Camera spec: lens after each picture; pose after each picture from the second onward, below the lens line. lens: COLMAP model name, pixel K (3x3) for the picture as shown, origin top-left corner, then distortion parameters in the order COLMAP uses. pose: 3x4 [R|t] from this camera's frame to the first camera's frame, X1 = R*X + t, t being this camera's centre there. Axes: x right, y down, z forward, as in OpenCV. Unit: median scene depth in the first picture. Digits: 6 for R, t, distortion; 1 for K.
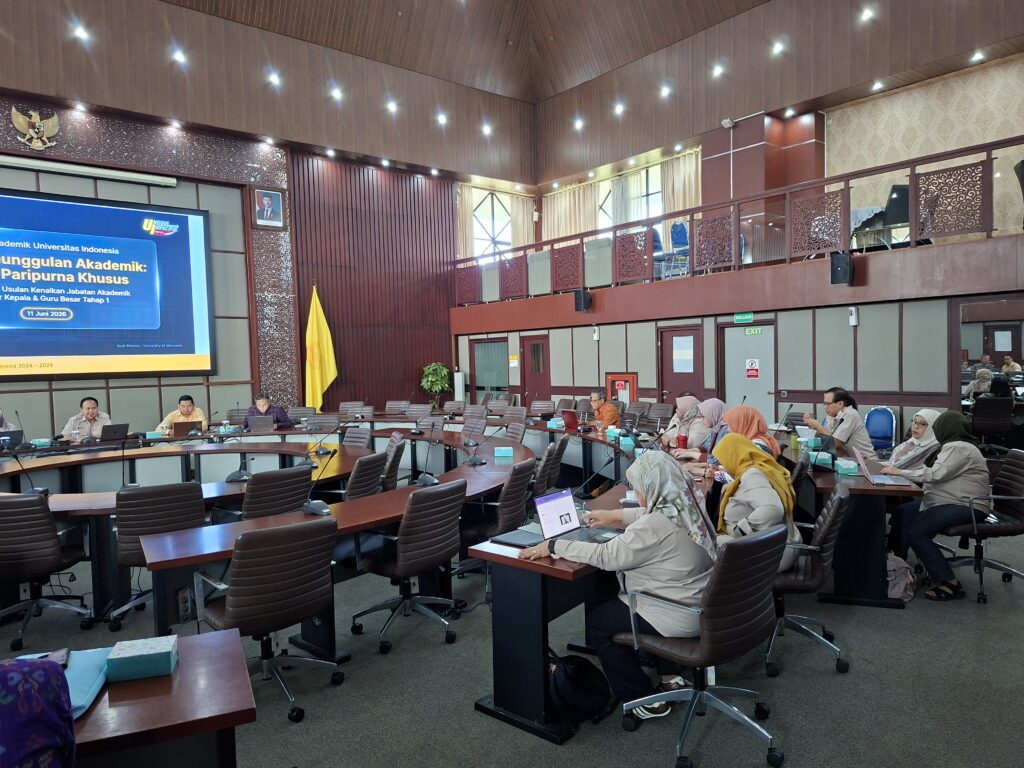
lens RADIAL K [[718.6, 0, 527.7], [0, 718.6, 400.4], [0, 0, 1]] dist [0.041541, -0.034748]
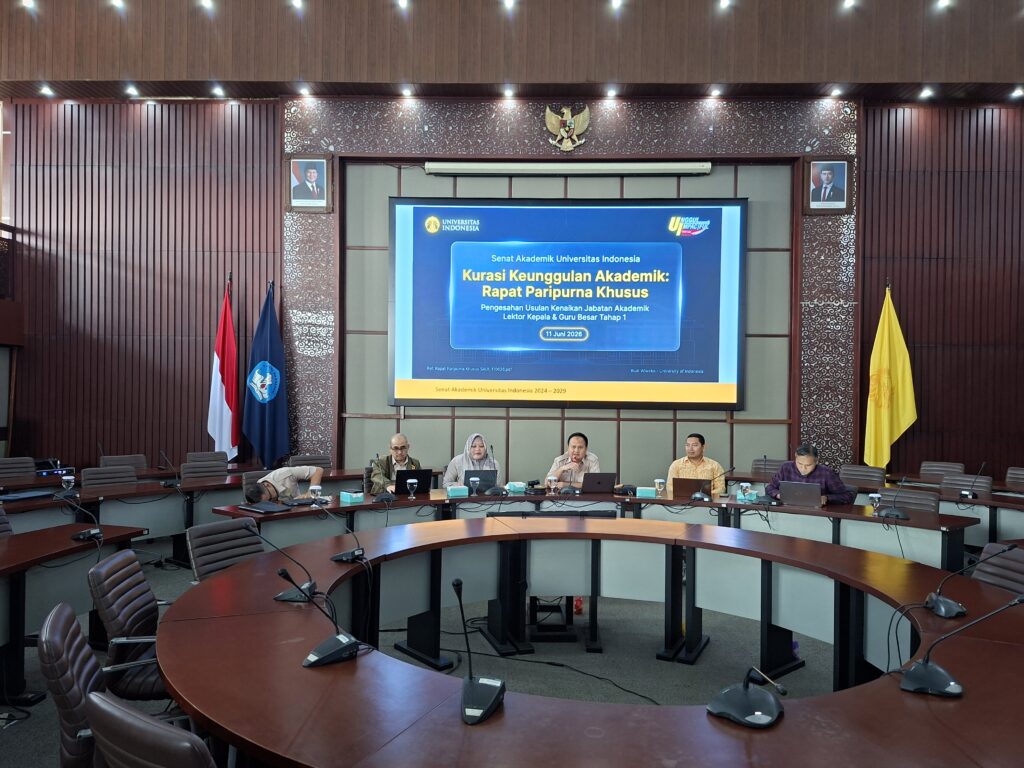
lens RADIAL K [[723.6, 0, 526.5], [0, 723.6, 397.6], [0, 0, 1]] dist [0.075478, -0.071510]
pose [[0.750805, 0.037551, -0.659456, -0.097508], [-0.065981, 0.997653, -0.018311, -0.020309], [0.657221, 0.057259, 0.751520, 0.278131]]
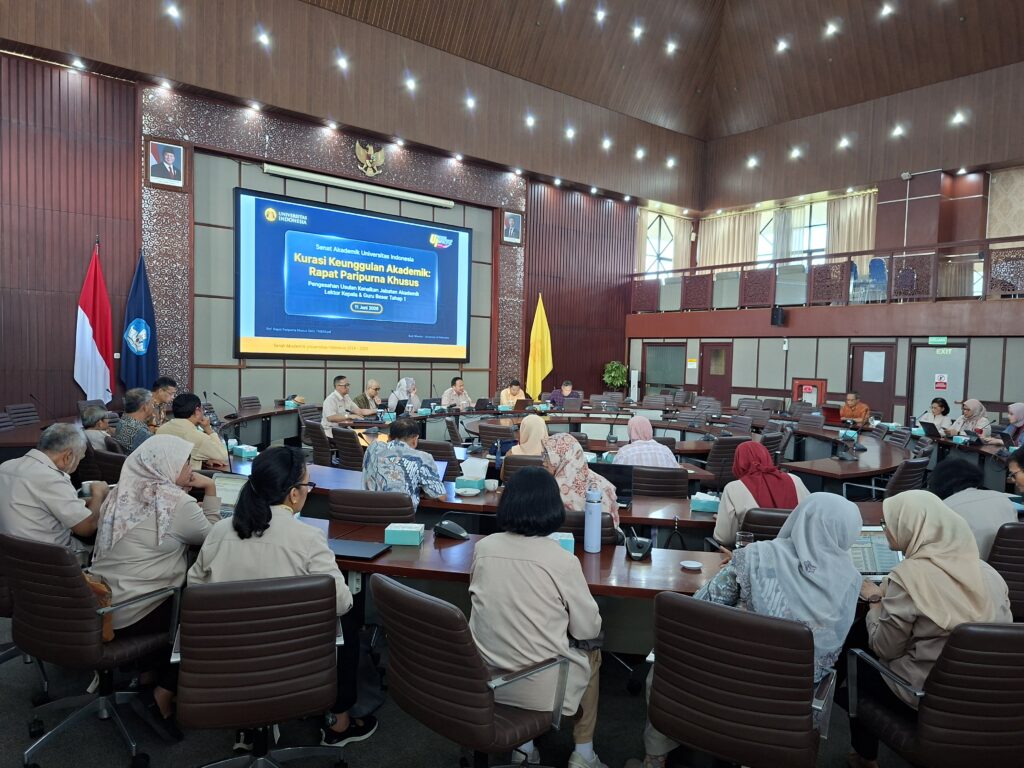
lens RADIAL K [[736.4, 0, 522.4], [0, 736.4, 388.5], [0, 0, 1]] dist [0.085114, -0.096337]
pose [[0.998628, 0.052199, 0.004115, -0.355621], [-0.052141, 0.998553, -0.013129, 0.019301], [-0.004794, 0.012896, 0.999905, -0.241127]]
